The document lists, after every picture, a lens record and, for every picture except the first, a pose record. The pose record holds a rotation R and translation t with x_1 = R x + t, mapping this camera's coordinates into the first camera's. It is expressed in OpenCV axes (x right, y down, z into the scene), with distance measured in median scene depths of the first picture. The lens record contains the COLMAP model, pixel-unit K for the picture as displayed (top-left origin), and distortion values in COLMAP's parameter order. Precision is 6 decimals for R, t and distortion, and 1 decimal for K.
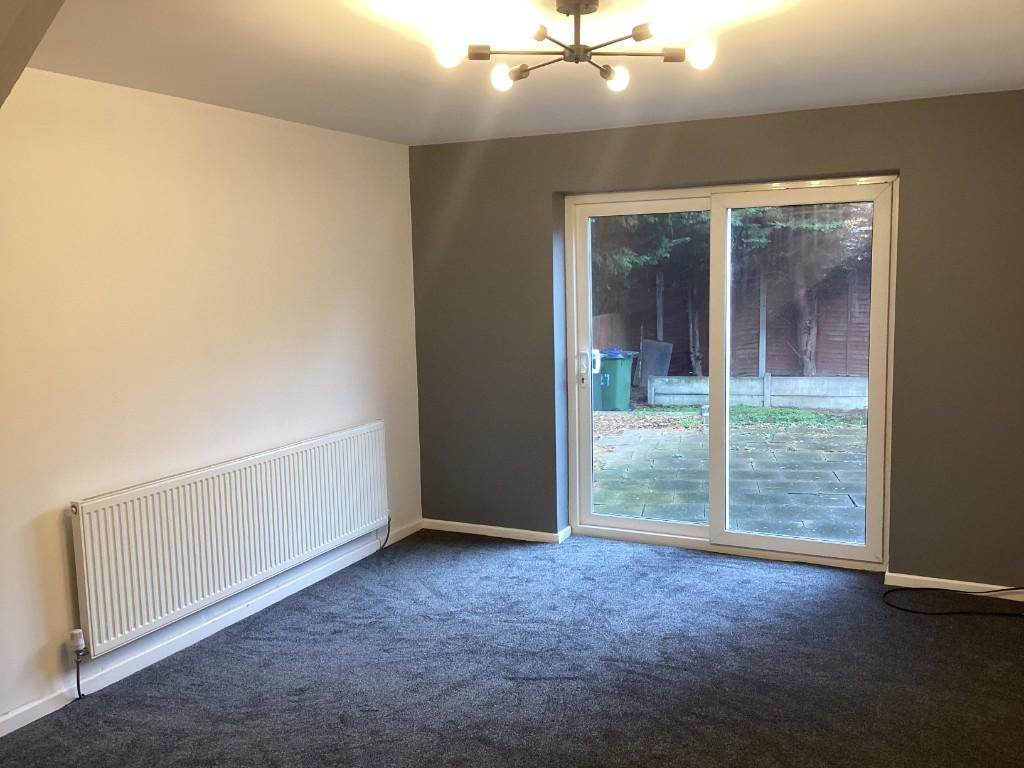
lens RADIAL K [[945.9, 0, 512.0], [0, 945.9, 384.0], [0, 0, 1]] dist [0.147874, -0.246354]
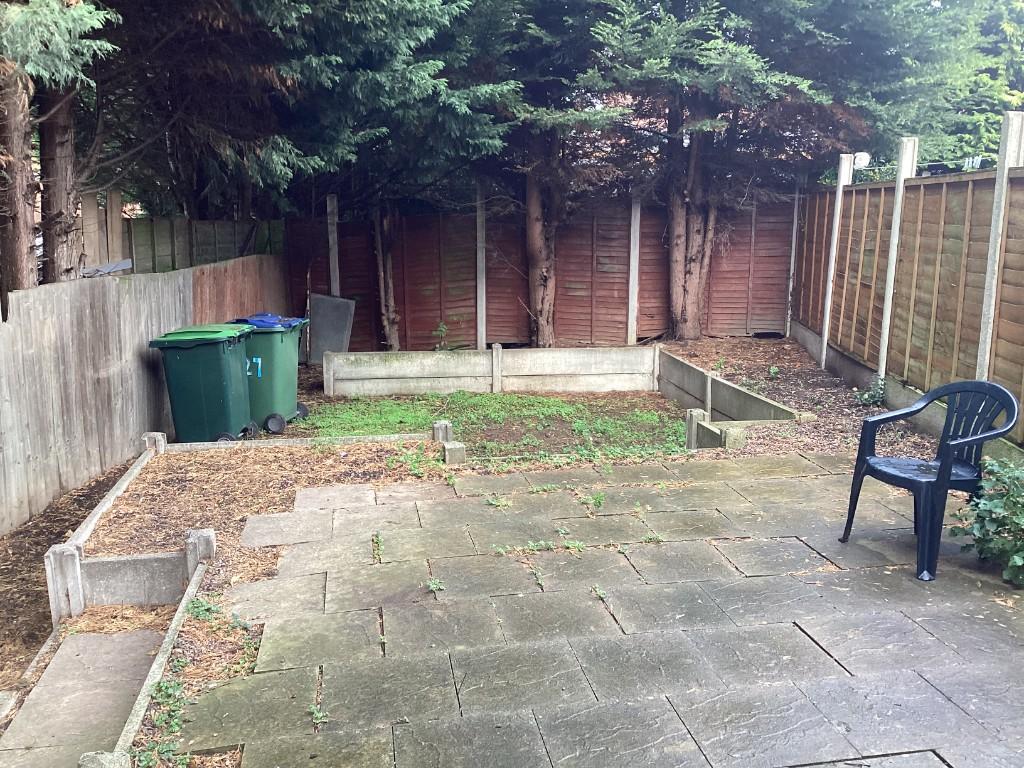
lens RADIAL K [[945.9, 0, 512.0], [0, 945.9, 384.0], [0, 0, 1]] dist [0.147874, -0.246354]
pose [[0.935978, -0.044496, 0.349235, 0.036005], [0.023705, 0.997695, 0.063584, -0.025448], [-0.351259, -0.051235, 0.934875, 0.344680]]
